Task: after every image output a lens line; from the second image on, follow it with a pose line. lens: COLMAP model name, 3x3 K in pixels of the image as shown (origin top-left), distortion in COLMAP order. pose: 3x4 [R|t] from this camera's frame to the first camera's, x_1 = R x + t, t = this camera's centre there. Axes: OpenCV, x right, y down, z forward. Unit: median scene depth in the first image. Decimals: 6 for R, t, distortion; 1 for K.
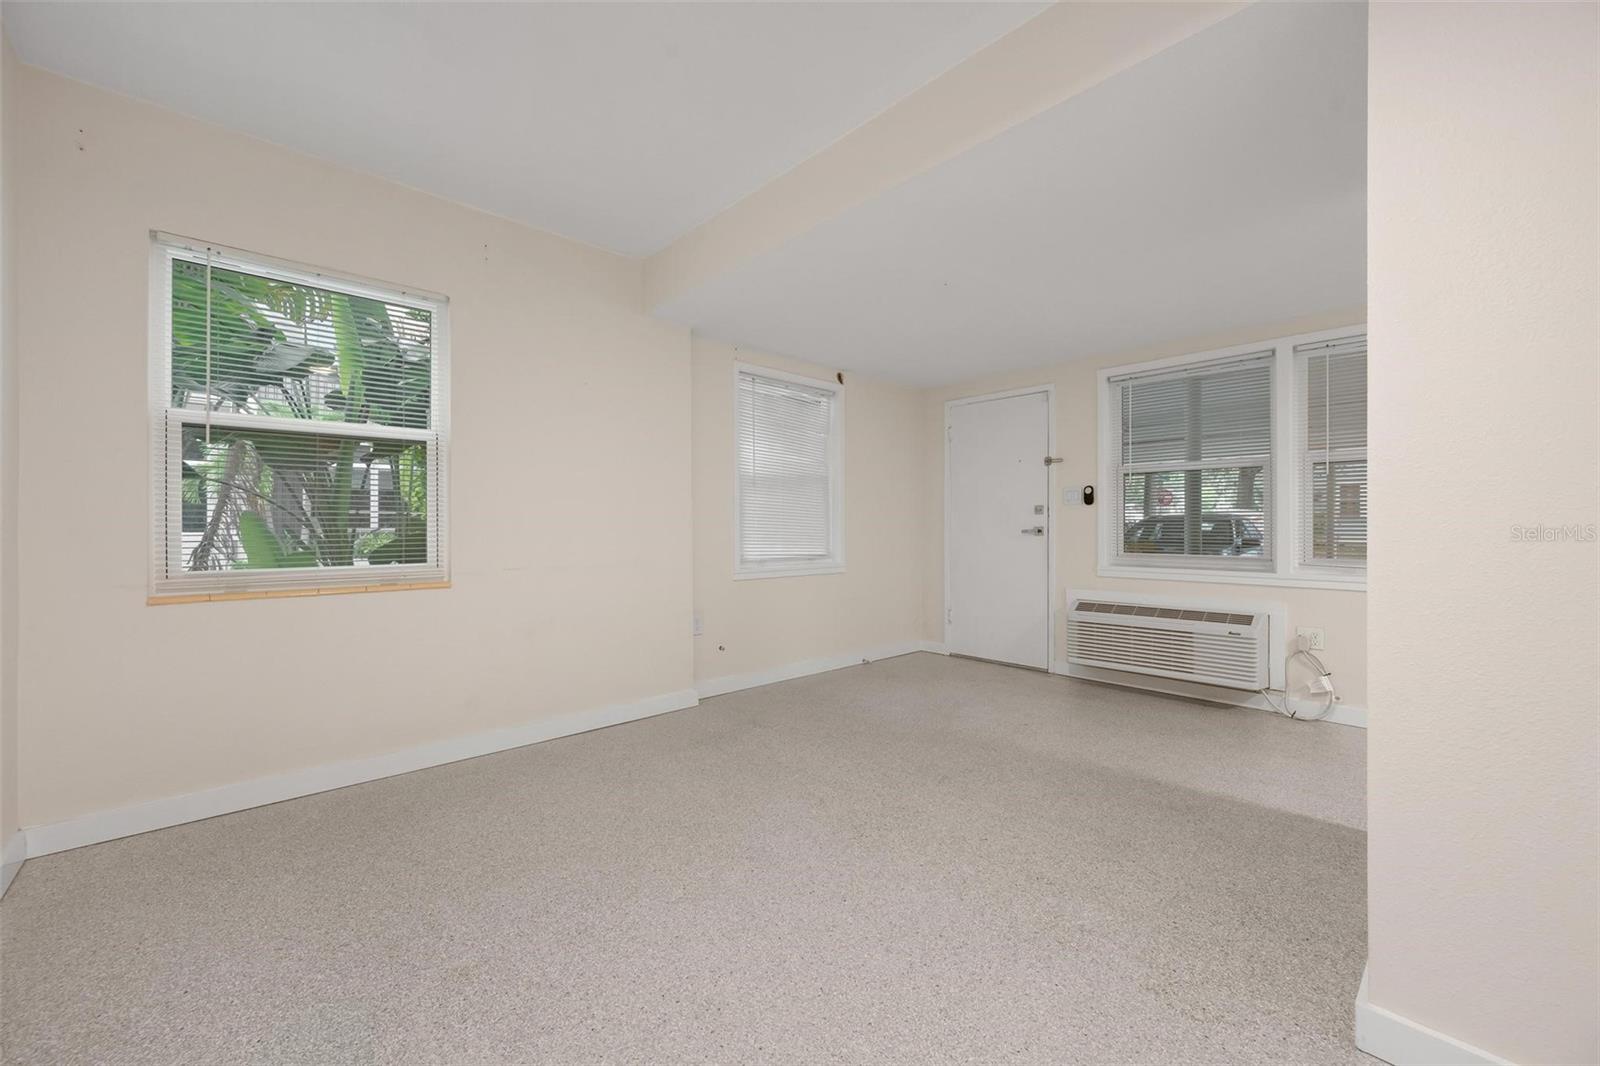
lens RADIAL K [[619.1, 0, 800.0], [0, 619.1, 533.0], [0, 0, 1]] dist [0.000930, 0.000017]
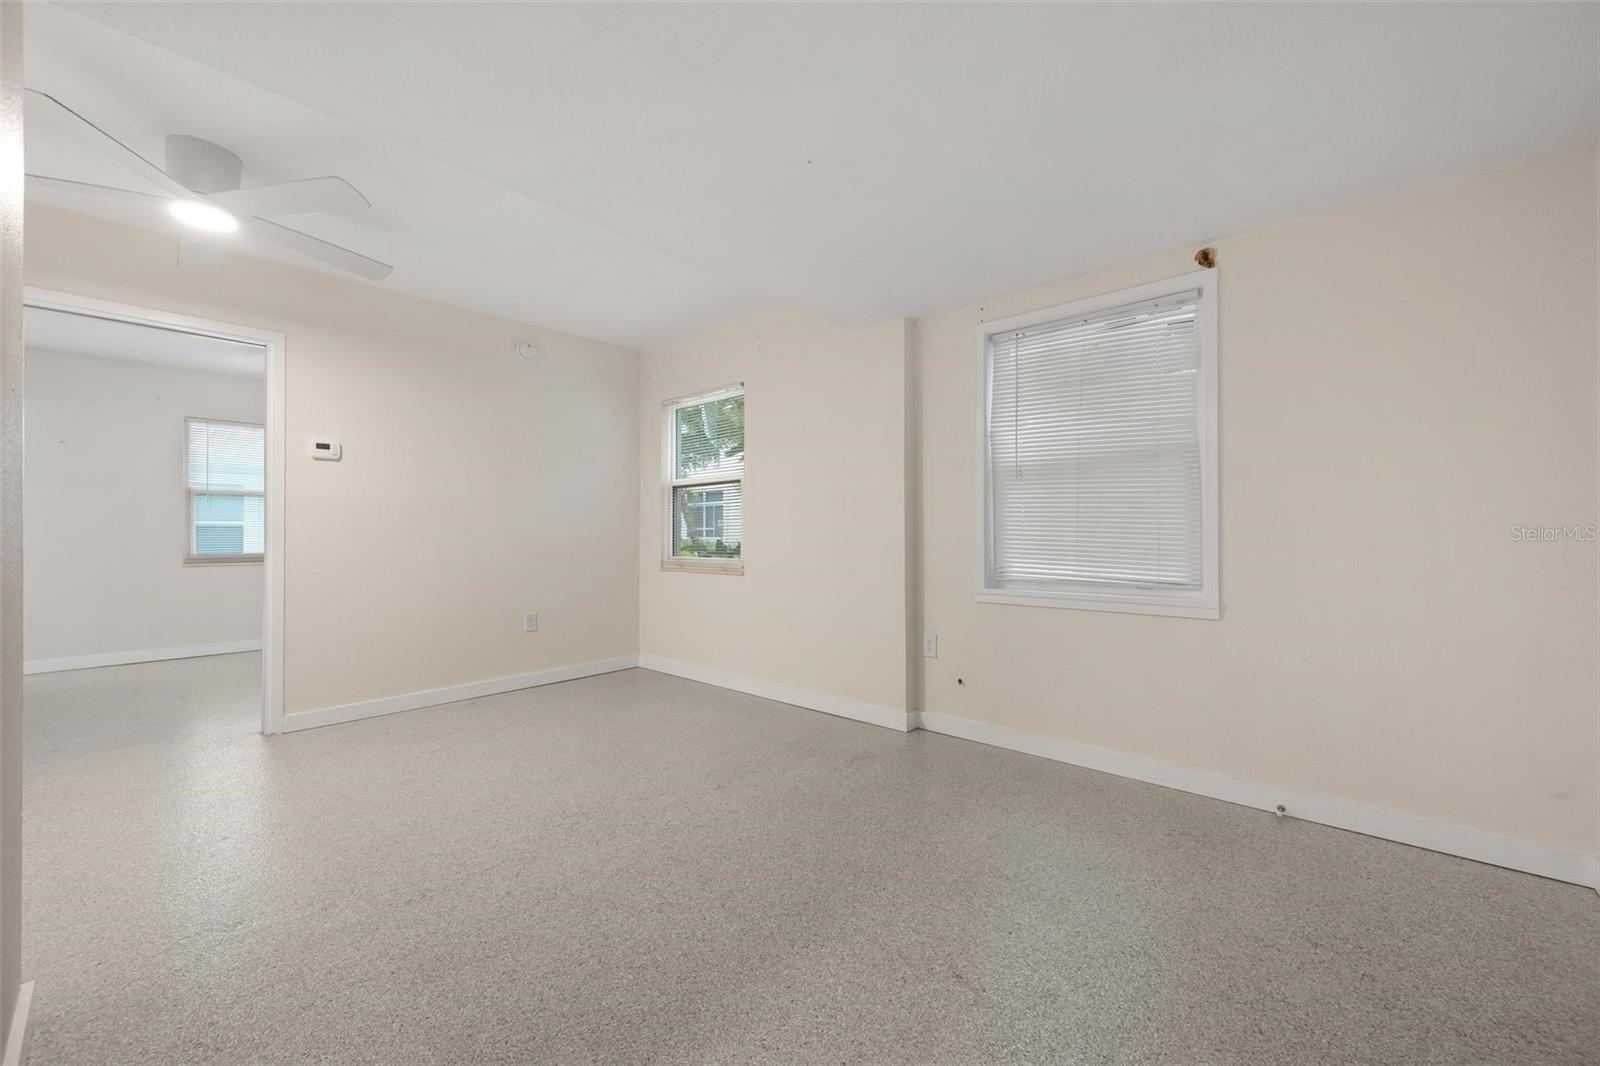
lens RADIAL K [[619.1, 0, 800.0], [0, 619.1, 533.0], [0, 0, 1]] dist [0.000930, 0.000017]
pose [[0.100261, 0.000620, -0.994961, 0.624811], [-0.003579, 0.999994, 0.000262, -0.010664], [0.994955, 0.003535, 0.100263, 0.654808]]
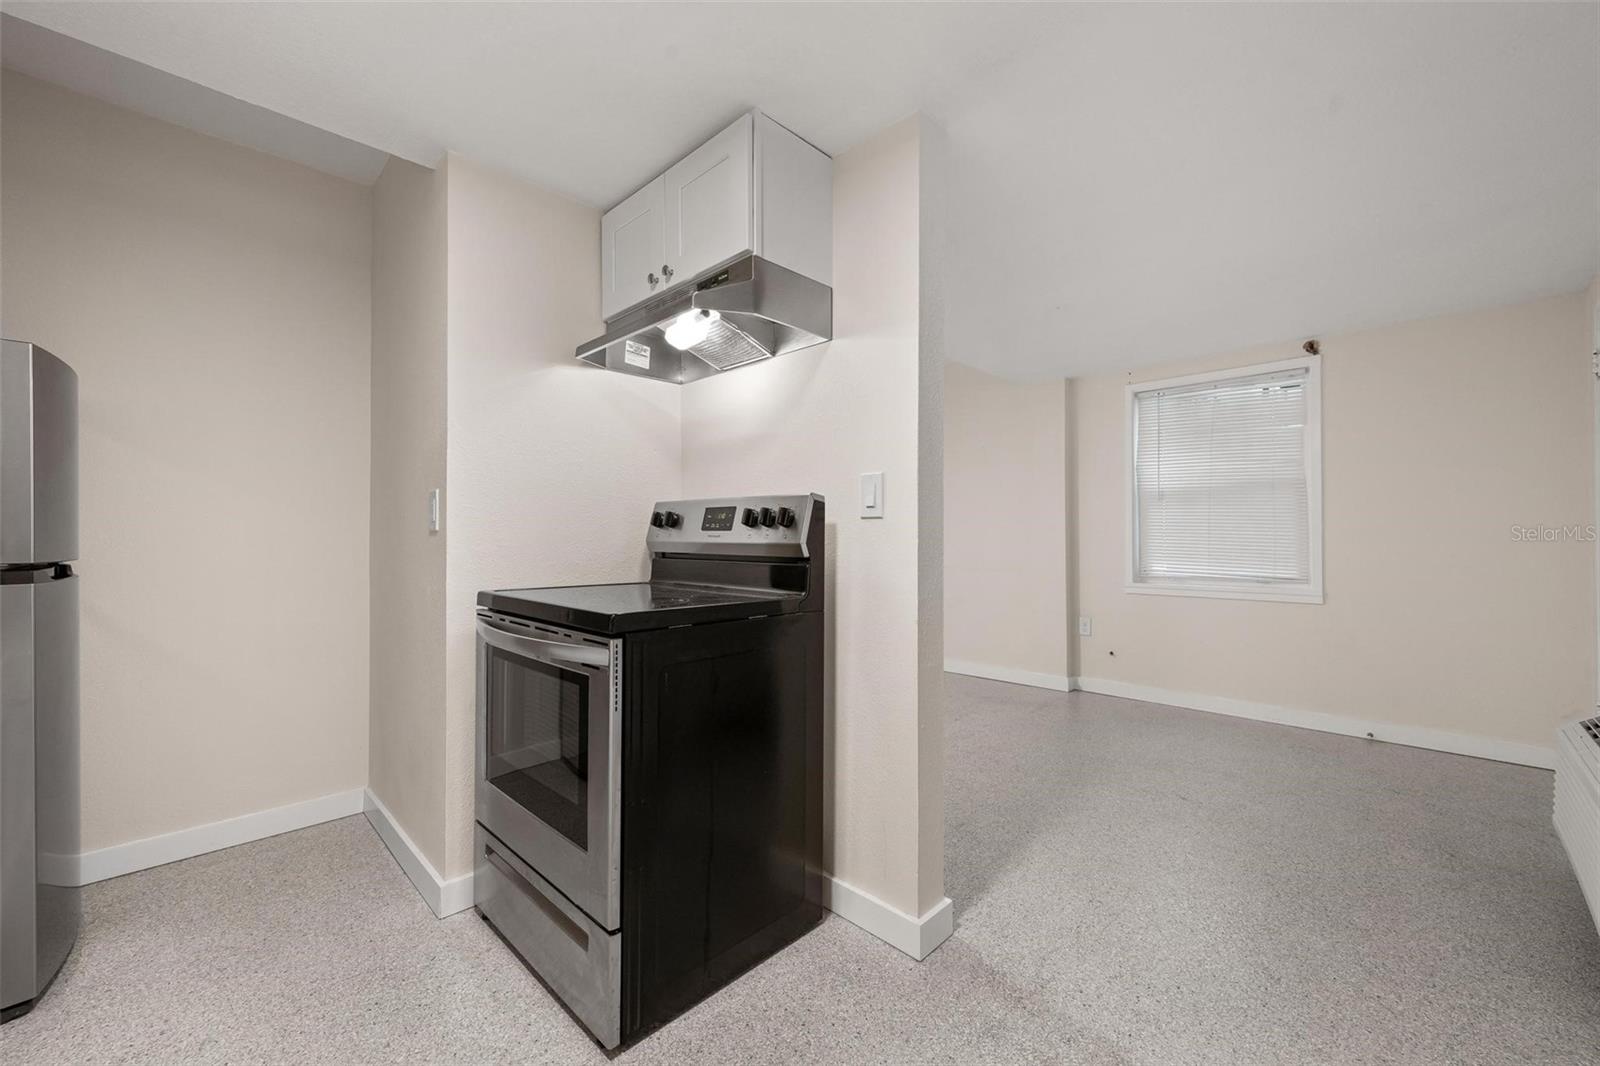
lens RADIAL K [[630.7, 0, 800.0], [0, 630.7, 533.0], [0, 0, 1]] dist [0.001407, 0.000122]
pose [[0.046891, -0.004505, -0.998890, 0.892443], [-0.004920, 0.999977, -0.004741, -0.017296], [0.998888, 0.005137, 0.046867, 0.370077]]
